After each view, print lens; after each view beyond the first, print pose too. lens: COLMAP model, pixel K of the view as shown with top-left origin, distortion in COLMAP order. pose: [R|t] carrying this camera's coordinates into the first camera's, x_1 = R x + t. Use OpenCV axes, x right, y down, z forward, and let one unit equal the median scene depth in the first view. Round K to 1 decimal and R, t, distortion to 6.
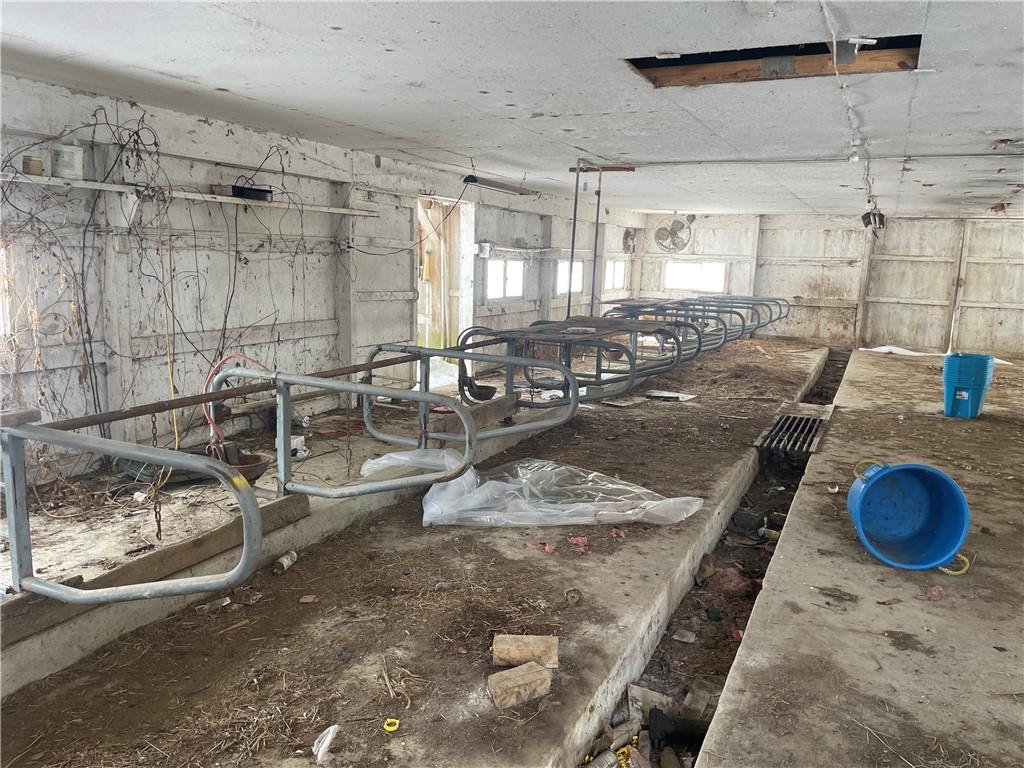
lens RADIAL K [[764.6, 0, 531.5], [0, 764.6, 390.9], [0, 0, 1]] dist [0.060328, -0.091140]
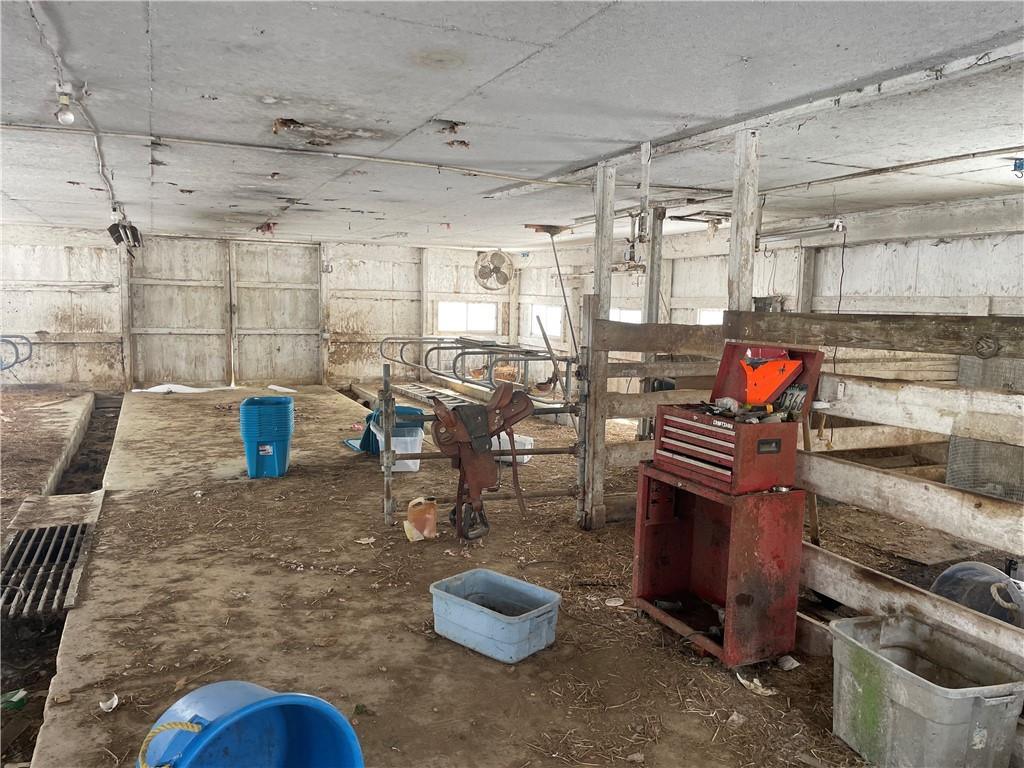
lens RADIAL K [[764.6, 0, 512.6], [0, 764.6, 392.1], [0, 0, 1]] dist [0.060328, -0.091140]
pose [[0.651665, -0.108757, 0.750670, 0.069033], [0.129703, 0.991069, 0.030990, -0.026232], [-0.747336, 0.077169, 0.659950, 0.146863]]
